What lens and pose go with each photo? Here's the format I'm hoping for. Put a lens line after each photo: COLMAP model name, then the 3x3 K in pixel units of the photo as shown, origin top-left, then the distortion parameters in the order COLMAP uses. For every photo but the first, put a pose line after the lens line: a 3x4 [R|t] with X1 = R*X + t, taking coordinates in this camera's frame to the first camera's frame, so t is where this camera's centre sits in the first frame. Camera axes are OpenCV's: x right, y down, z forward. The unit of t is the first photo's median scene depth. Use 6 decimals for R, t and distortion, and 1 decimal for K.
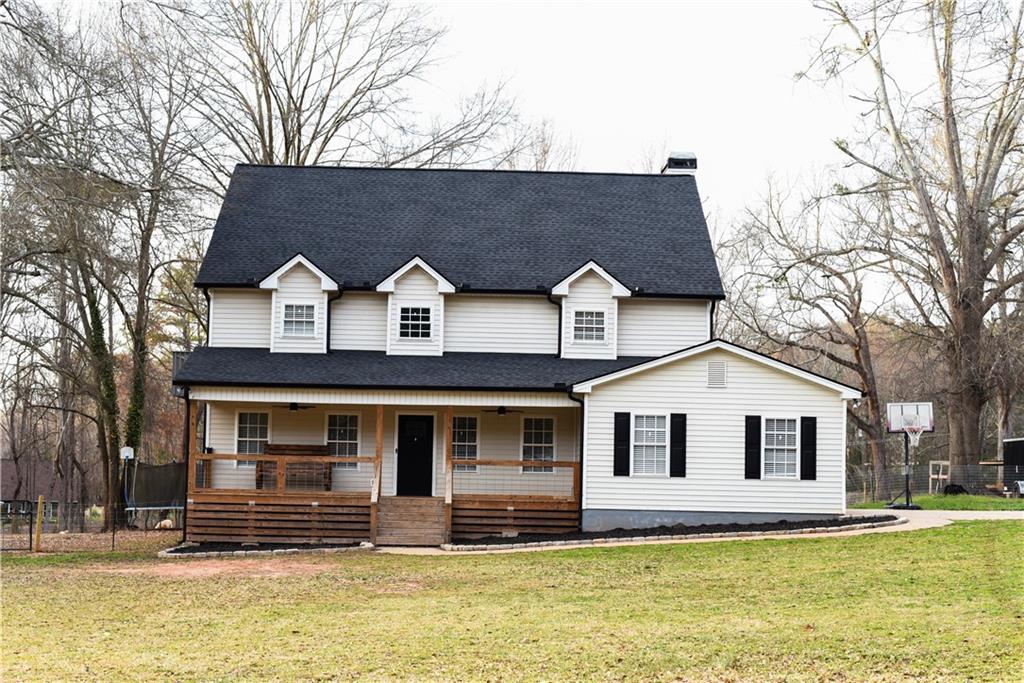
lens RADIAL K [[1496.7, 0, 502.6], [0, 1496.7, 344.1], [0, 0, 1]] dist [-0.098877, 0.000000]
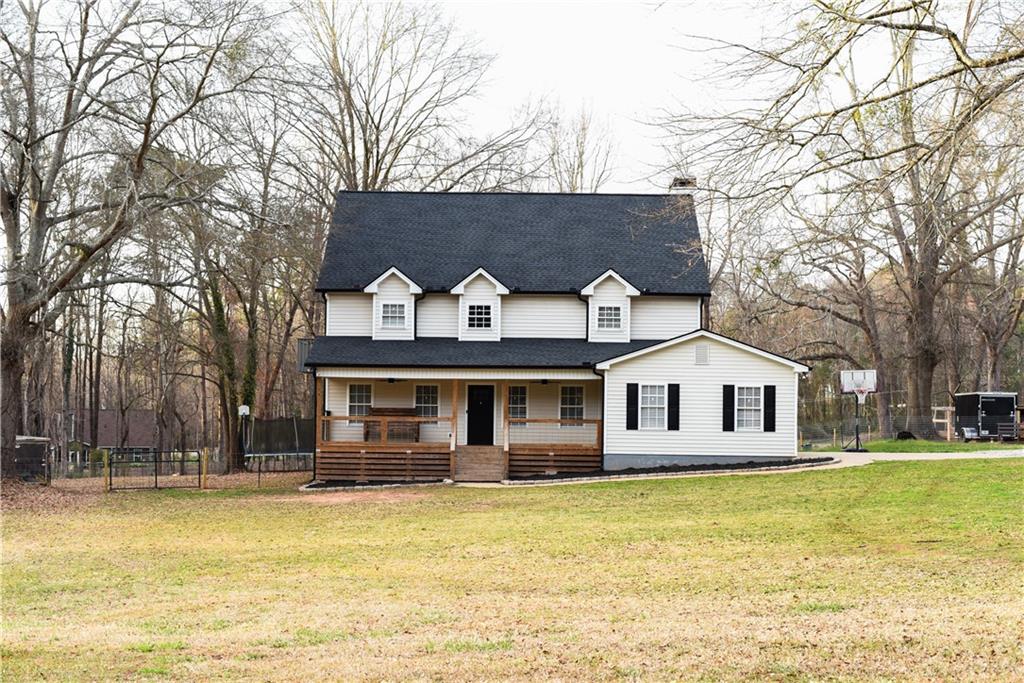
lens RADIAL K [[1496.7, 0, 519.5], [0, 1496.7, 339.5], [0, 0, 1]] dist [-0.098877, 0.000000]
pose [[0.999739, -0.008766, -0.021120, 0.005723], [0.009540, 0.999275, 0.036848, -0.043101], [0.020782, -0.037039, 0.999098, -0.345415]]
